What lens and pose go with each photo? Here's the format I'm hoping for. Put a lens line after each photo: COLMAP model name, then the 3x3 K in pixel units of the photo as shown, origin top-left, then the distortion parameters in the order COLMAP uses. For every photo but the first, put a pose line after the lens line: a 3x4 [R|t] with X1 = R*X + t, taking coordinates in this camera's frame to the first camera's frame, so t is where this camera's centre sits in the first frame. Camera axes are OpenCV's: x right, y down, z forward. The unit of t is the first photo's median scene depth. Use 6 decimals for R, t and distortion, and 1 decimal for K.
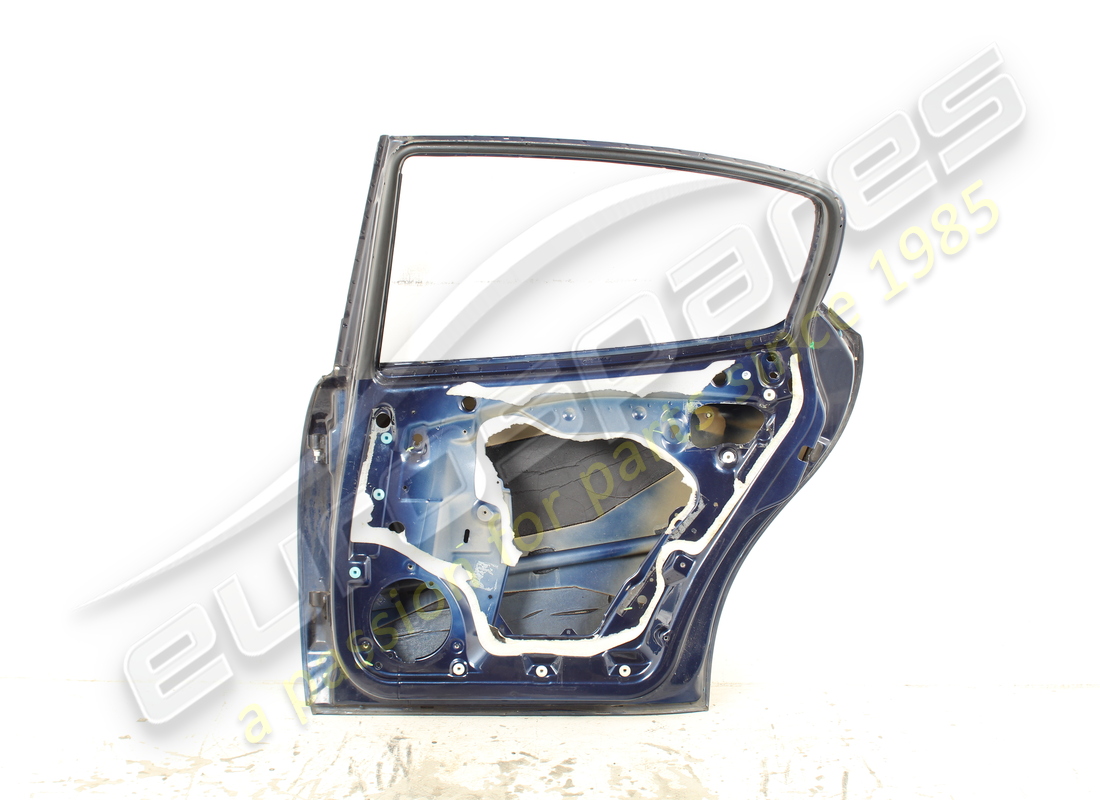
lens RADIAL K [[1482.2, 0, 545.5], [0, 1482.2, 400.3], [0, 0, 1]] dist [-0.081423, 0.000000]
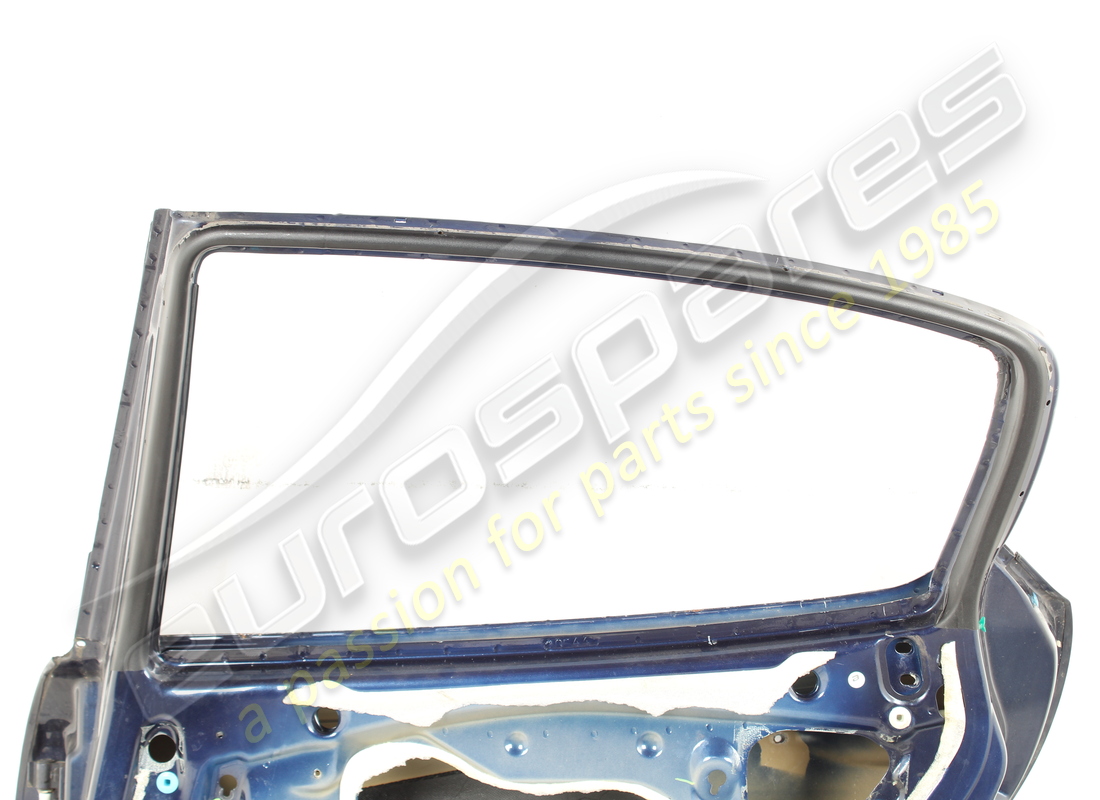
lens RADIAL K [[1745.6, 0, 549.3], [0, 1745.6, 399.3], [0, 0, 1]] dist [-0.019161, 0.000000]
pose [[0.999716, 0.020062, 0.012884, 0.017310], [-0.019154, 0.997560, -0.067143, -0.072014], [-0.014199, 0.066877, 0.997660, 0.379162]]
